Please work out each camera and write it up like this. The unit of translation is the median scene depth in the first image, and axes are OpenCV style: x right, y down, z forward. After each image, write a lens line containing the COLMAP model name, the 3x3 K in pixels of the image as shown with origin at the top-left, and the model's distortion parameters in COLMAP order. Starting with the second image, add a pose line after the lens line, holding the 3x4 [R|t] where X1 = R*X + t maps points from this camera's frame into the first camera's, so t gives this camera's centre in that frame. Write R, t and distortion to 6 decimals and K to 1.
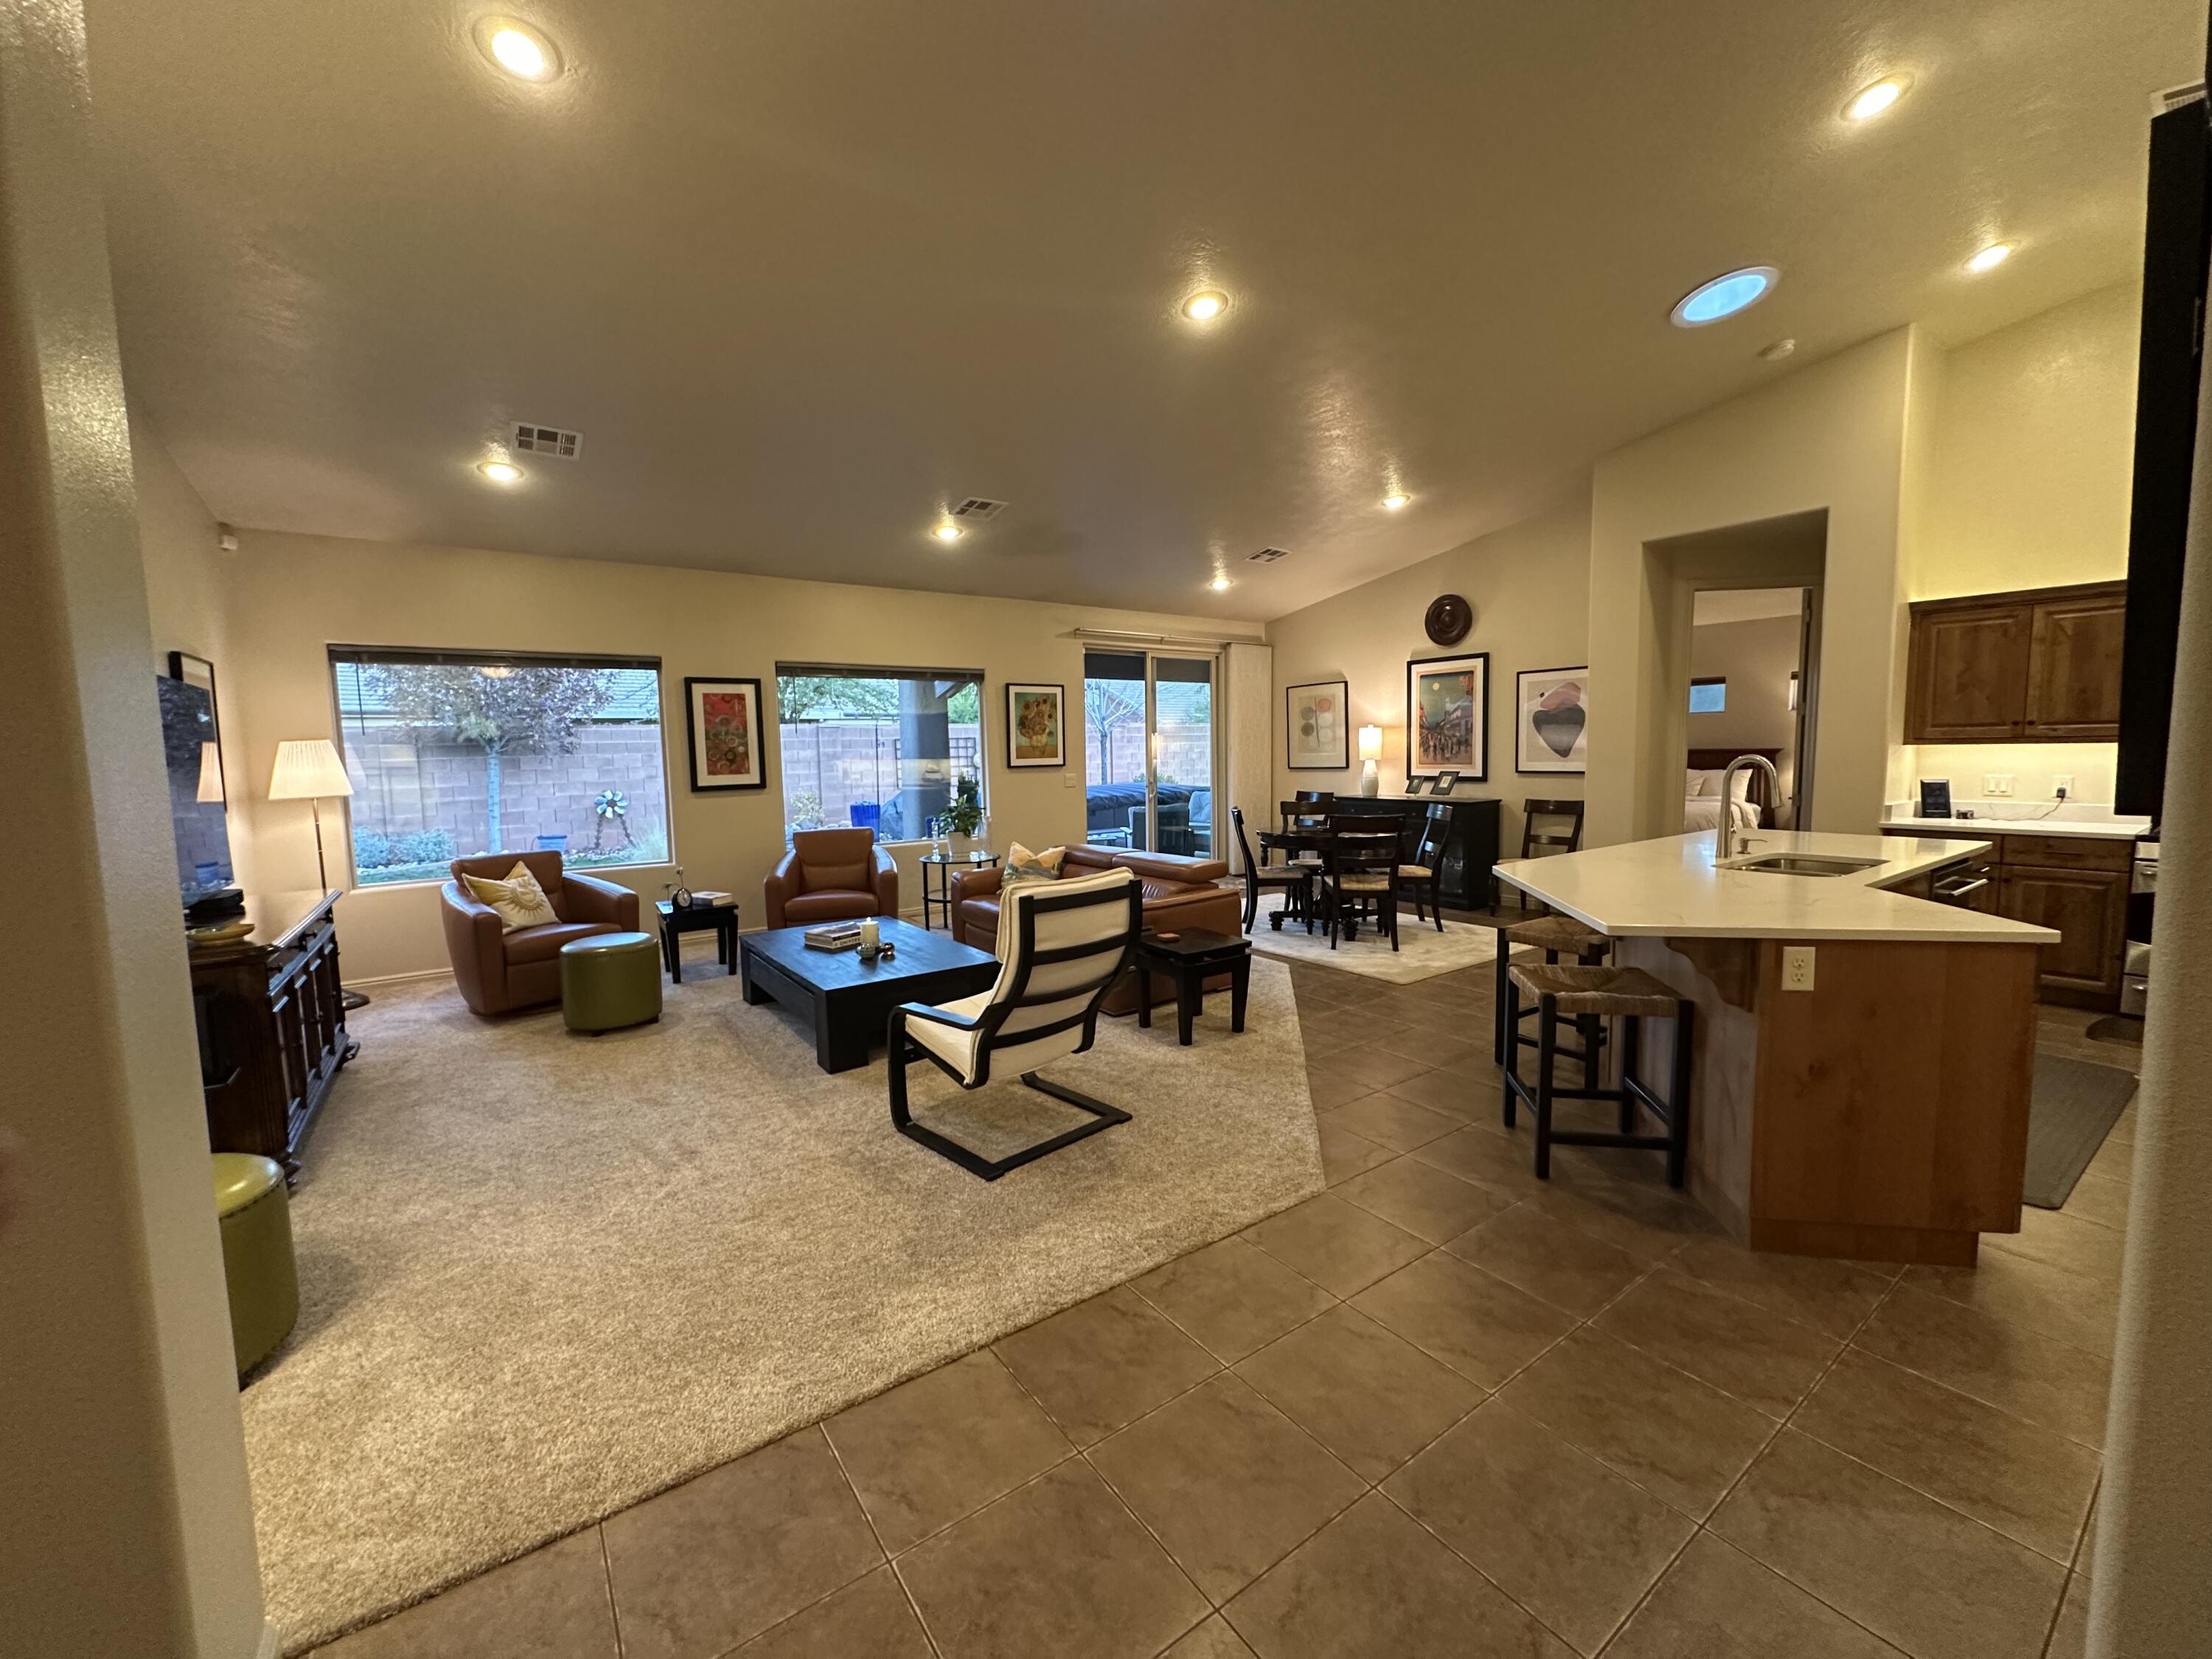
lens RADIAL K [[878.6, 0, 1100.7], [0, 878.6, 820.1], [0, 0, 1]] dist [-0.002341, 0.000695]
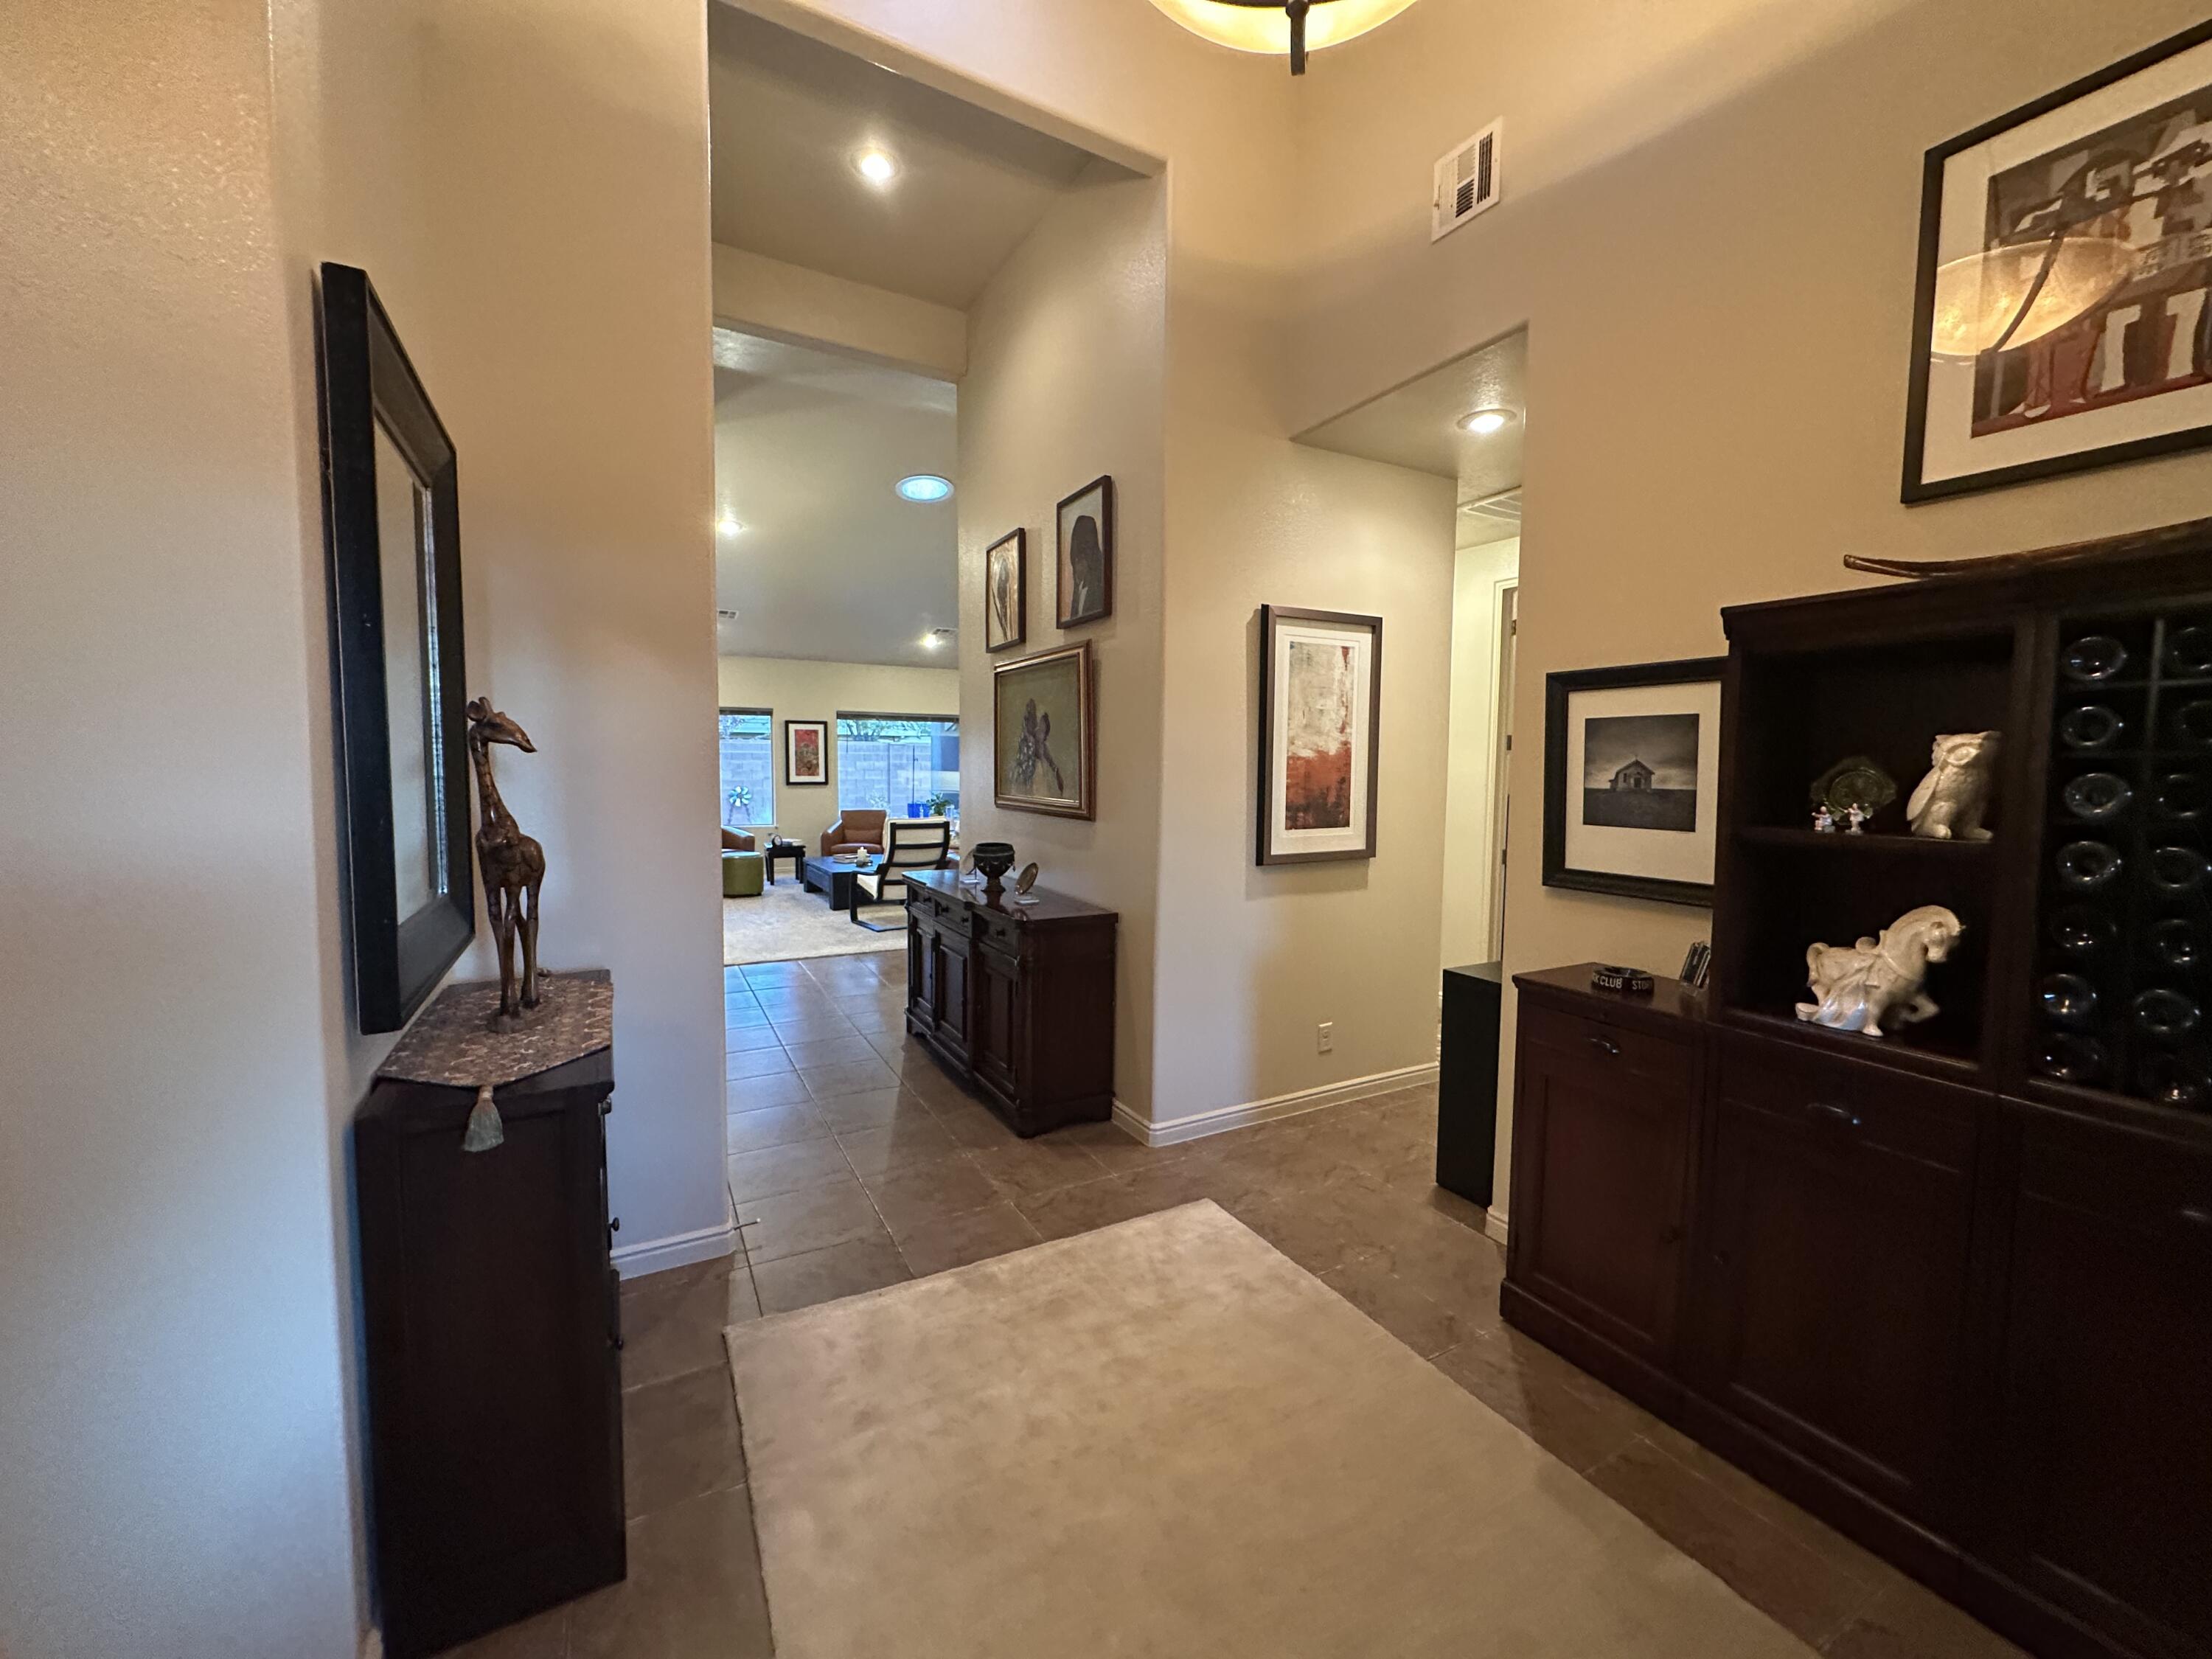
lens RADIAL K [[878.6, 0, 1106.4], [0, 878.6, 825.5], [0, 0, 1]] dist [-0.002341, 0.000695]
pose [[0.993457, 0.036762, -0.108131, 0.357844], [-0.038048, 0.999227, -0.009852, 0.040560], [0.107685, 0.013902, 0.994088, -0.666571]]
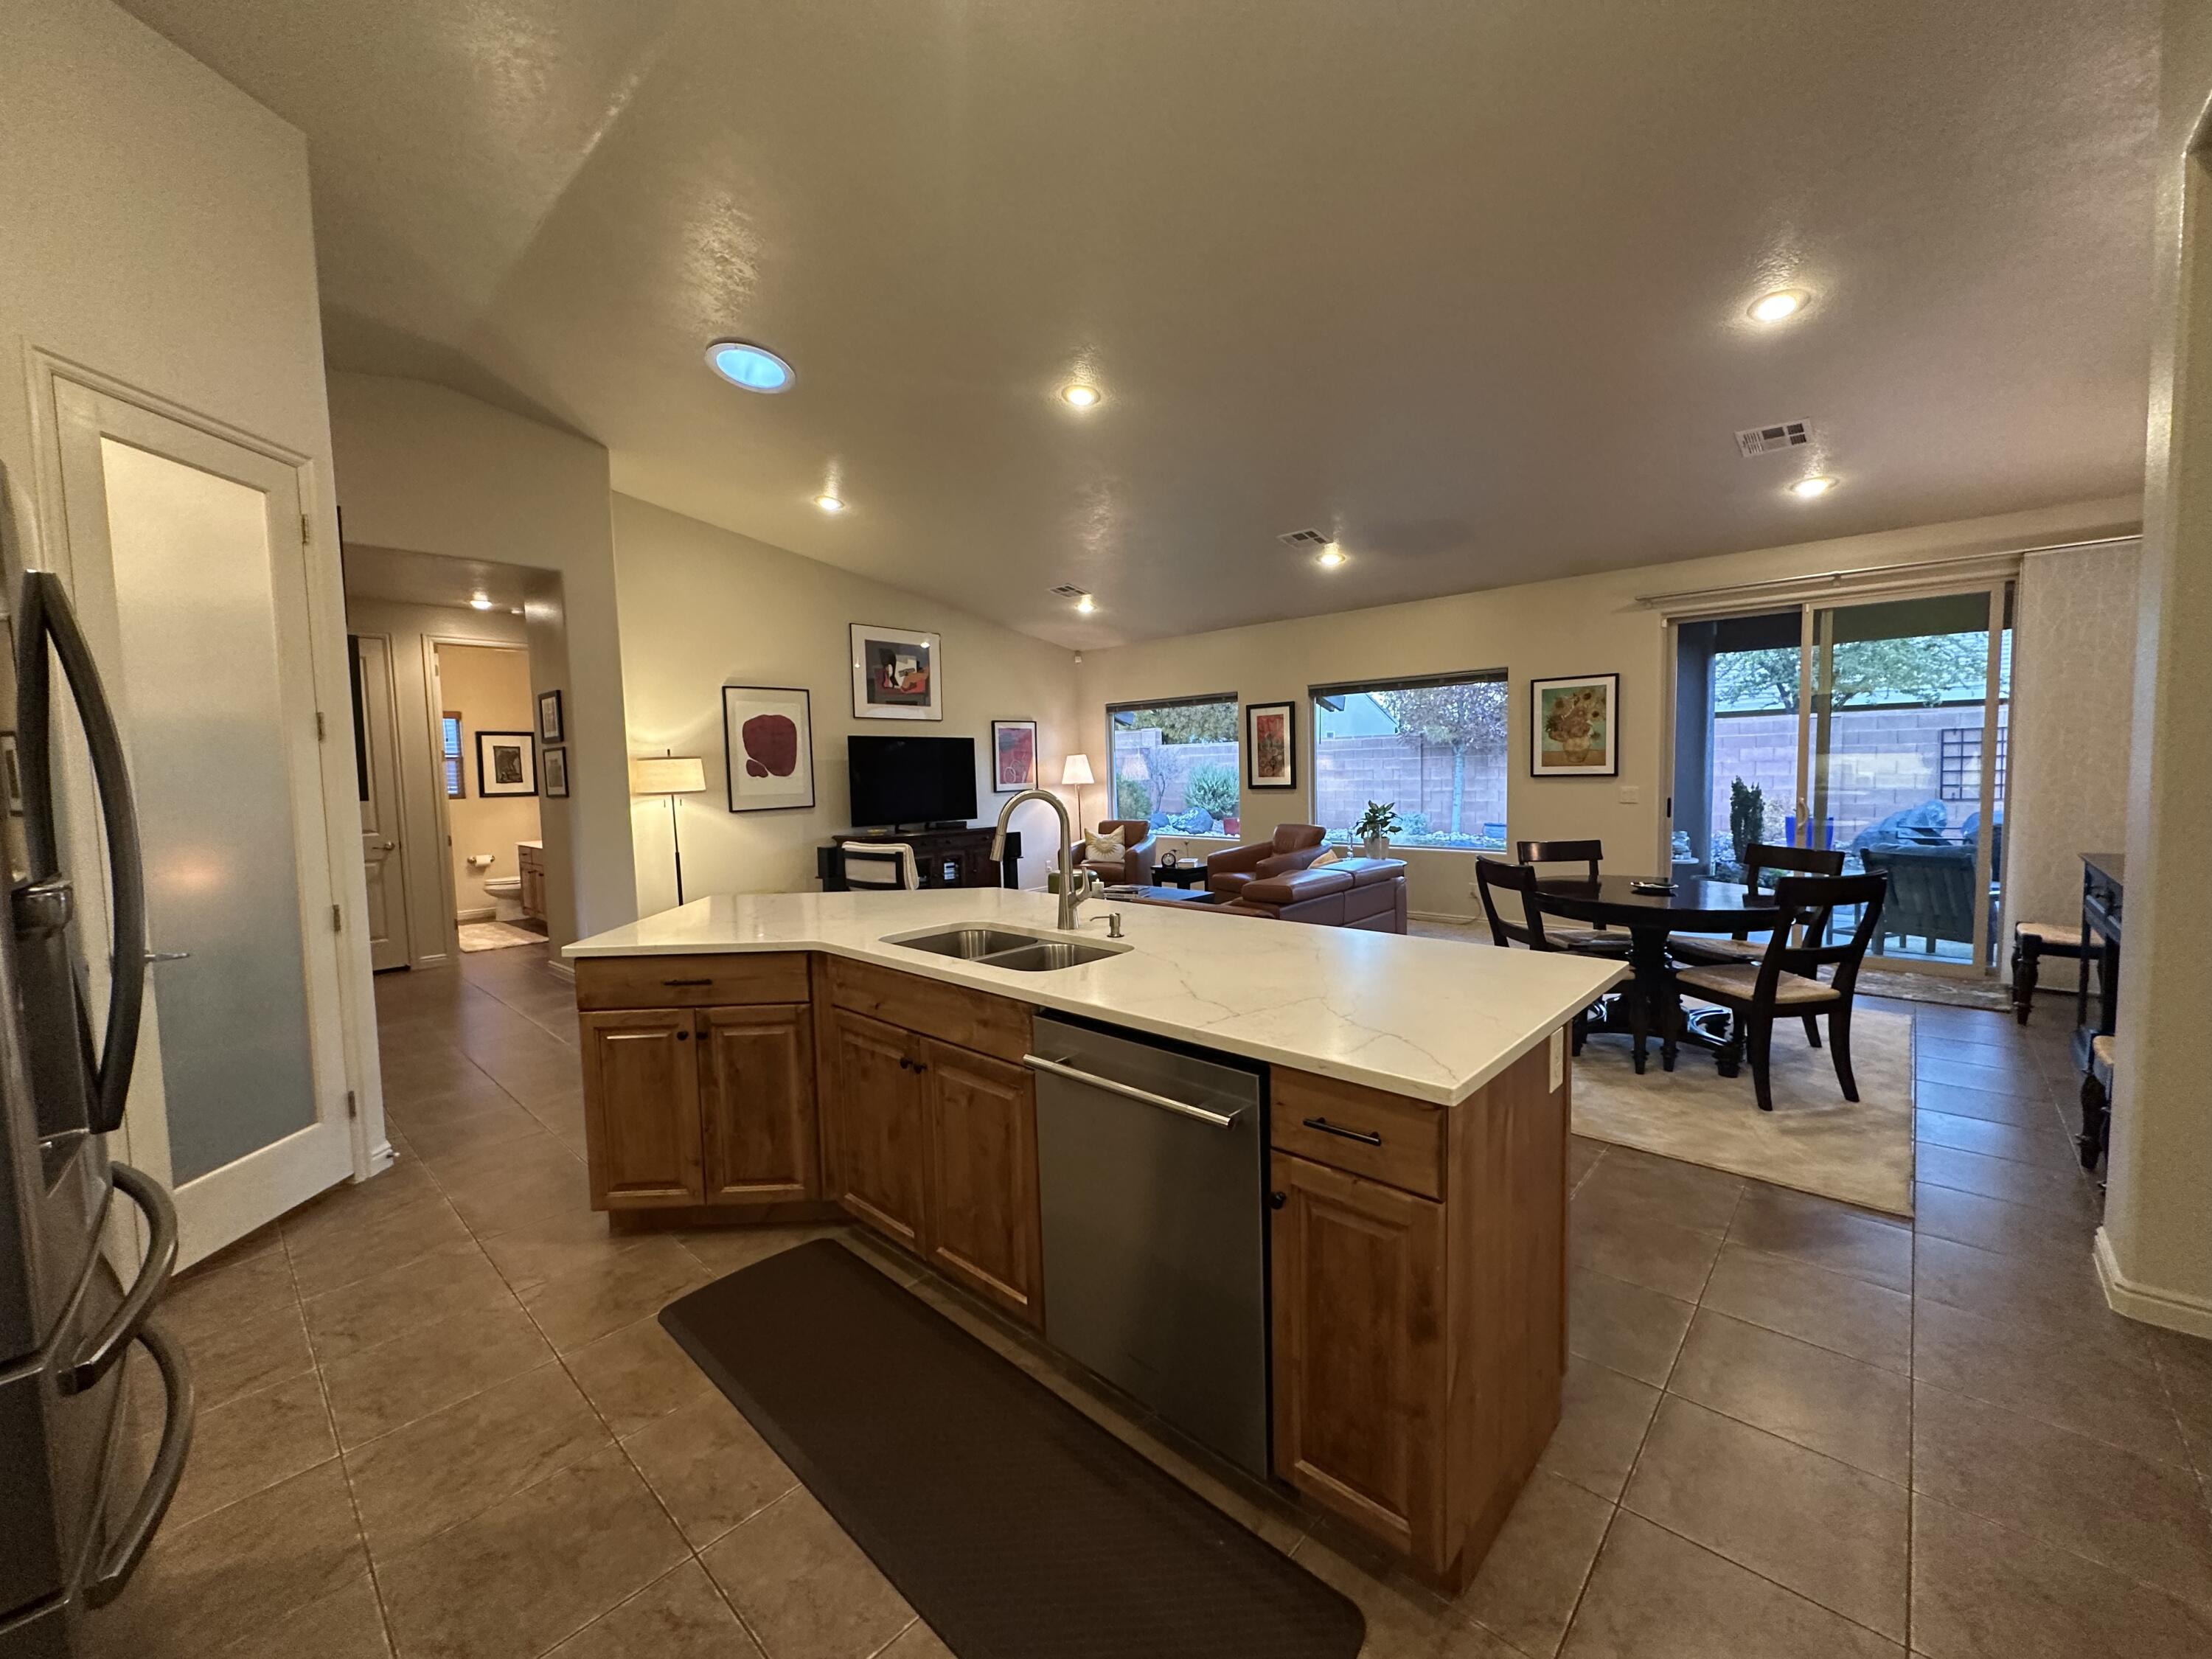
lens RADIAL K [[878.6, 0, 1103.5], [0, 878.6, 824.5], [0, 0, 1]] dist [-0.002341, 0.000695]
pose [[0.199128, 0.078288, -0.976841, 0.807619], [-0.061492, 0.995838, 0.067276, -0.054206], [0.978042, 0.046672, 0.203114, 0.493643]]
